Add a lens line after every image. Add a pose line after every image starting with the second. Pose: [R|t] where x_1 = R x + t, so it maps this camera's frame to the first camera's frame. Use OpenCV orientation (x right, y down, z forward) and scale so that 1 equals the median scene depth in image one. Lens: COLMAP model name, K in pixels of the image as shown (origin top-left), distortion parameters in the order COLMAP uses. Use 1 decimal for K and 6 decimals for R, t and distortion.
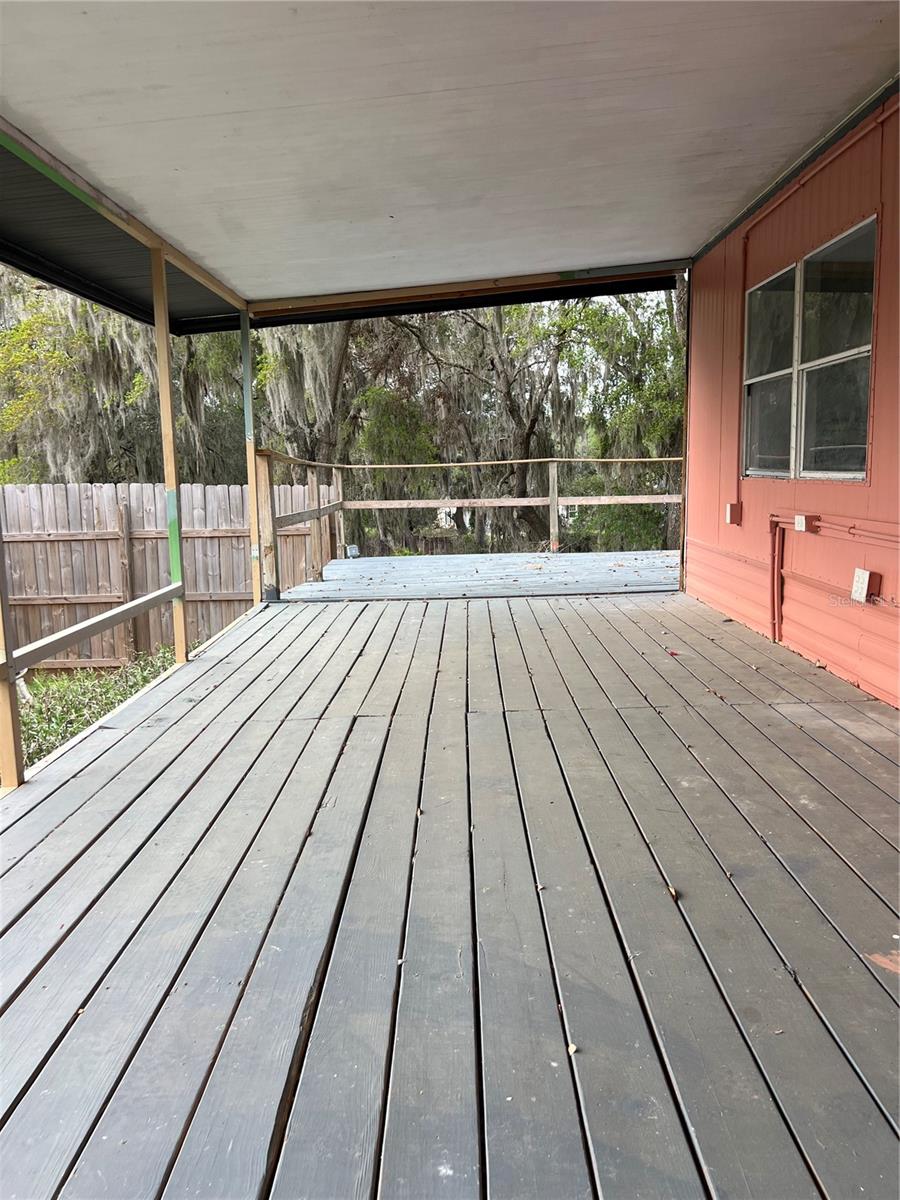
lens RADIAL K [[907.4, 0, 450.8], [0, 907.4, 599.9], [0, 0, 1]] dist [0.036226, -0.040710]
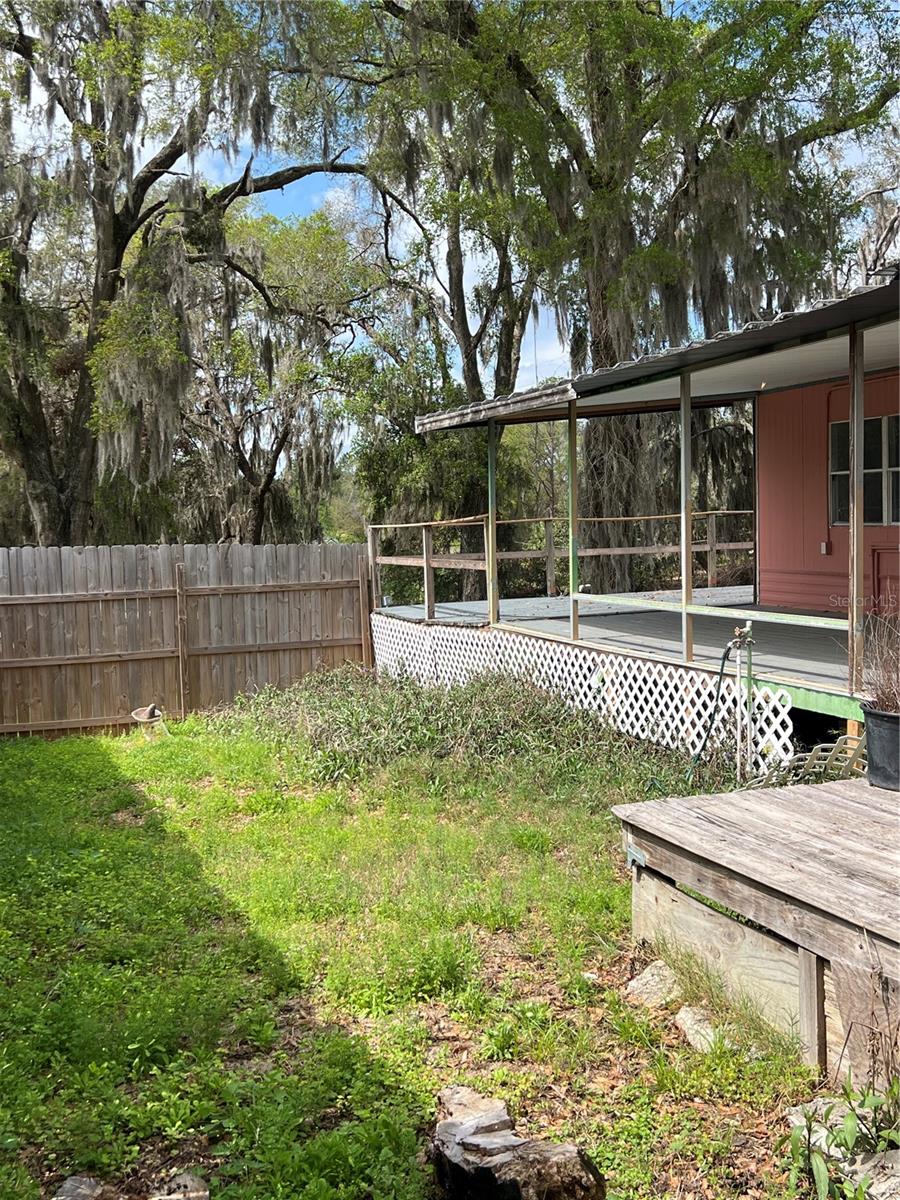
lens RADIAL K [[1218.7, 0, 451.4], [0, 1218.7, 603.1], [0, 0, 1]] dist [0.046096, 0.000000]
pose [[0.934837, -0.031142, 0.353709, -0.561951], [0.061460, 0.995302, -0.074806, 0.066372], [-0.349717, 0.091670, 0.932360, -0.430868]]
